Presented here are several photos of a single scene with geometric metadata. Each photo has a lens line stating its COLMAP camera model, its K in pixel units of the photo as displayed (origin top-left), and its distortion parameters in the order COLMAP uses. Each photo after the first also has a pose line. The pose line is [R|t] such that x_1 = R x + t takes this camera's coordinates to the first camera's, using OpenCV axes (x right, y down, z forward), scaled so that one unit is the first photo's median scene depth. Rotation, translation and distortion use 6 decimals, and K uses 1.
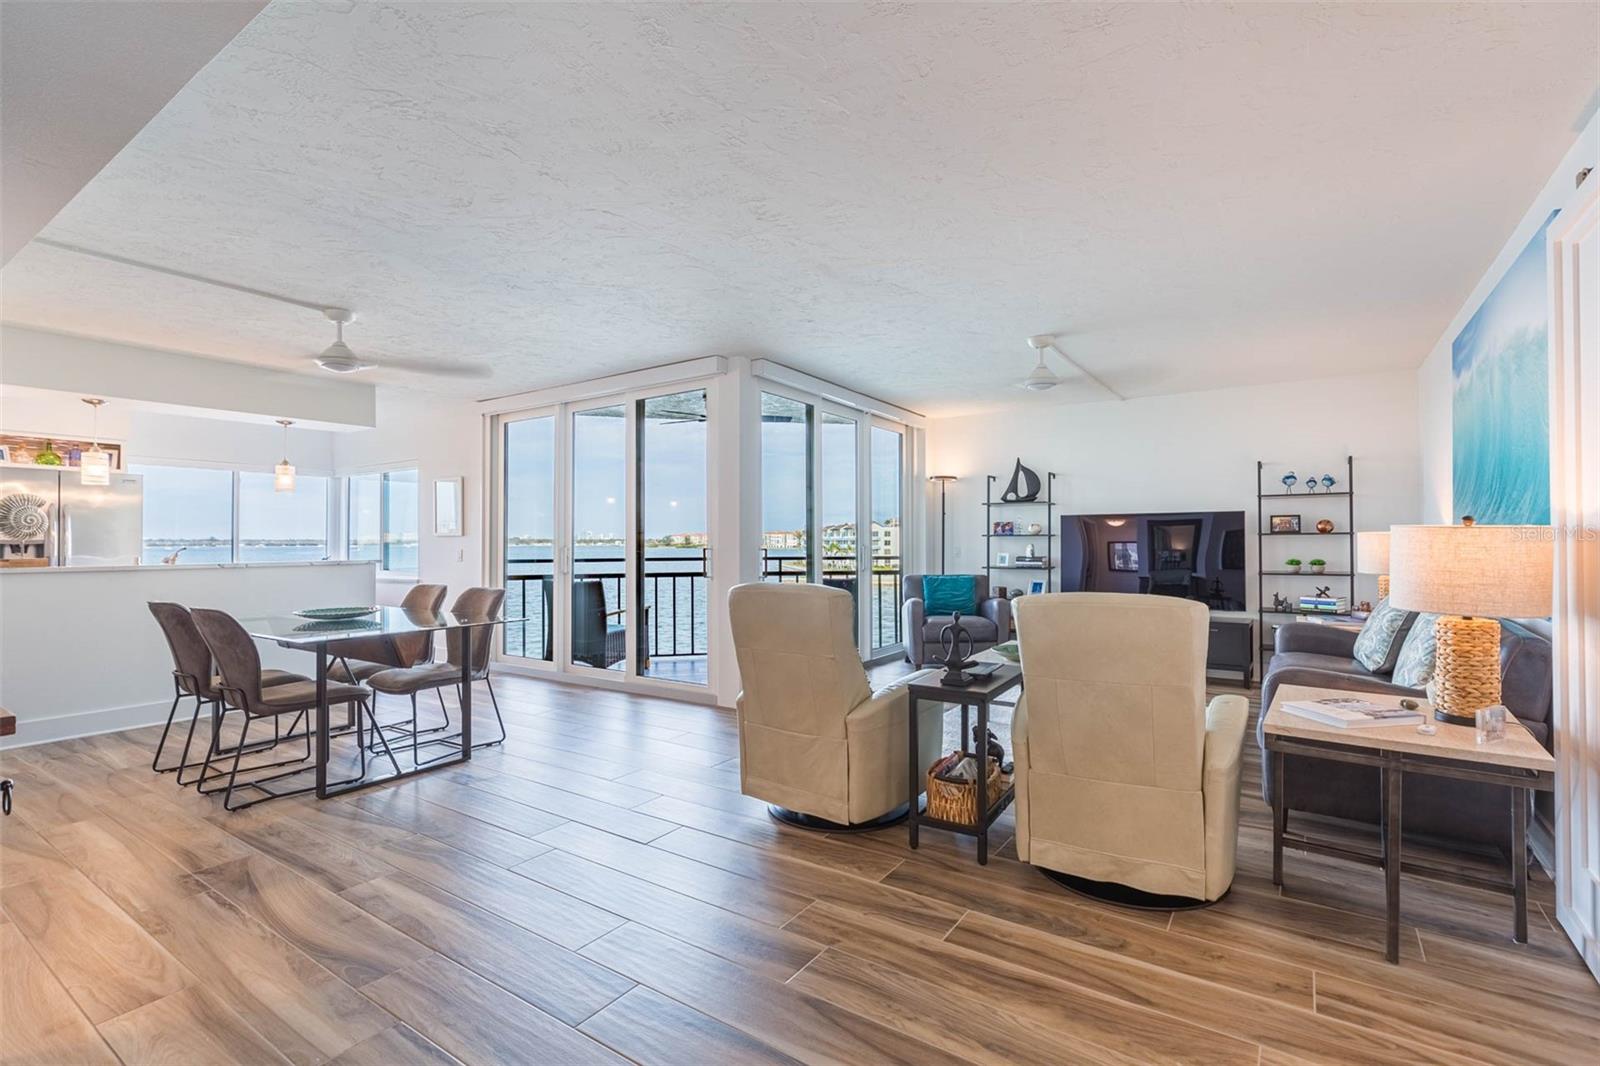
lens RADIAL K [[719.5, 0, 820.9], [0, 719.5, 536.0], [0, 0, 1]] dist [0.005517, -0.000665]
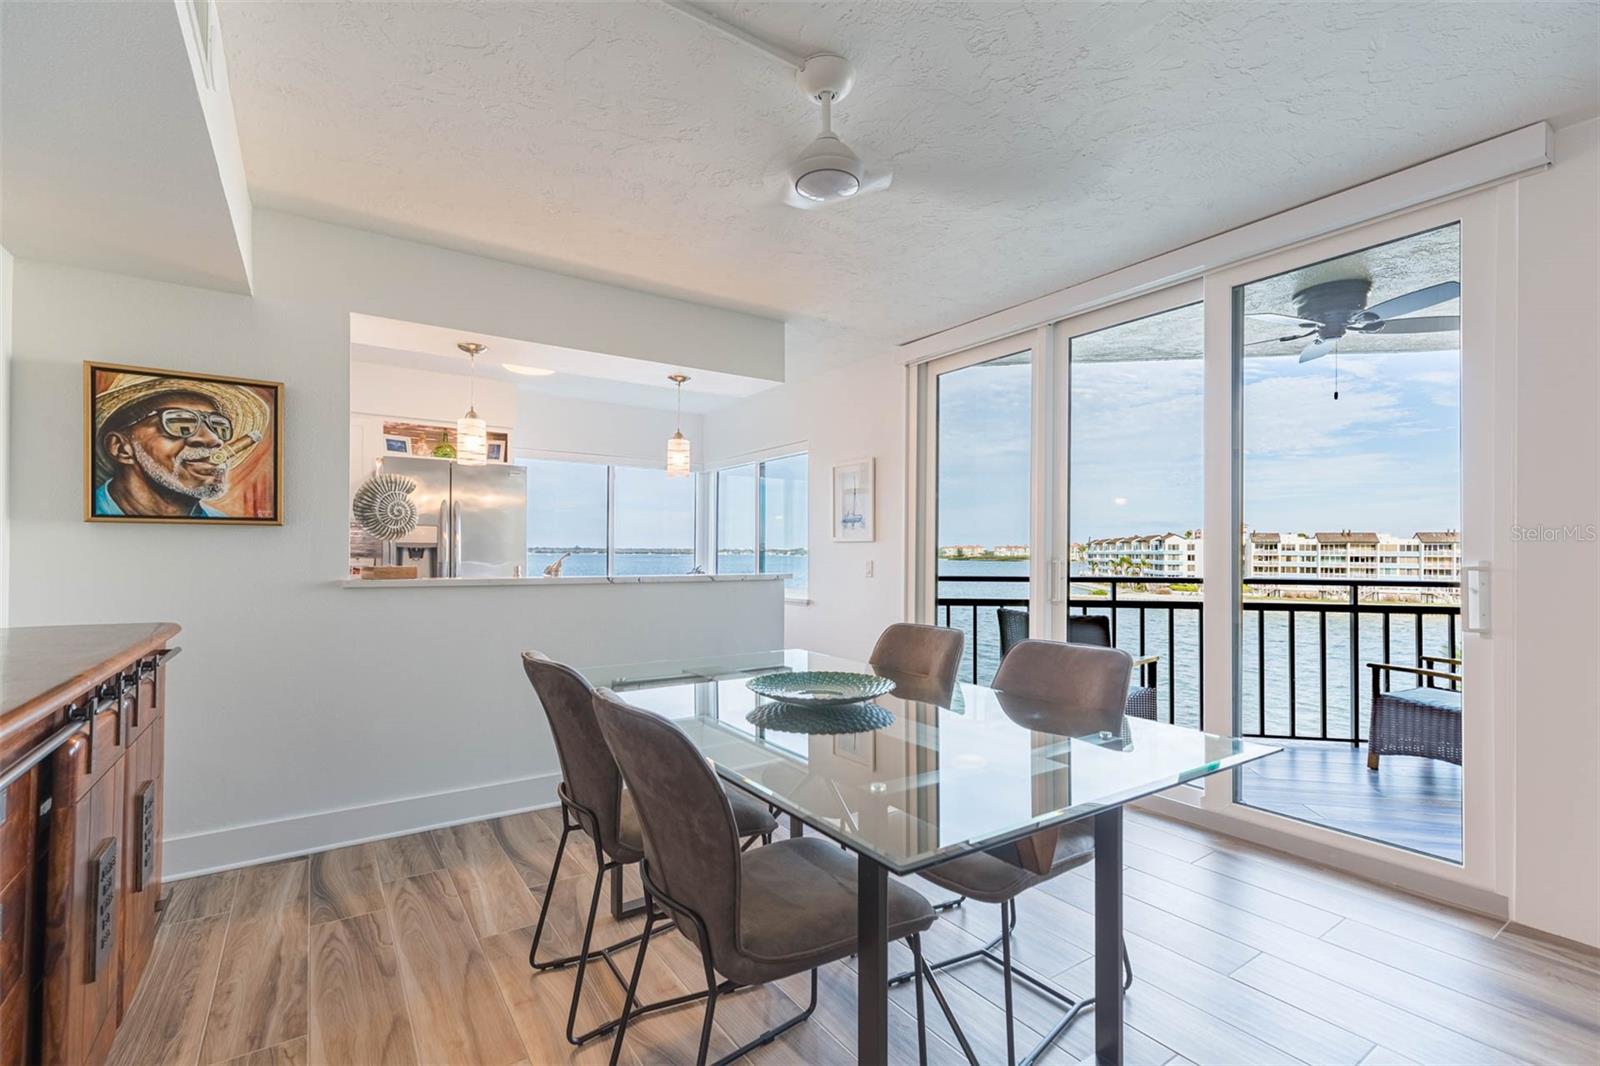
lens RADIAL K [[719.5, 0, 784.8], [0, 719.5, 562.4], [0, 0, 1]] dist [0.005517, -0.000665]
pose [[0.914083, 0.015338, -0.405237, -0.315615], [-0.007384, 0.999748, 0.021183, 0.006582], [0.405460, -0.016370, 0.913966, 0.347074]]
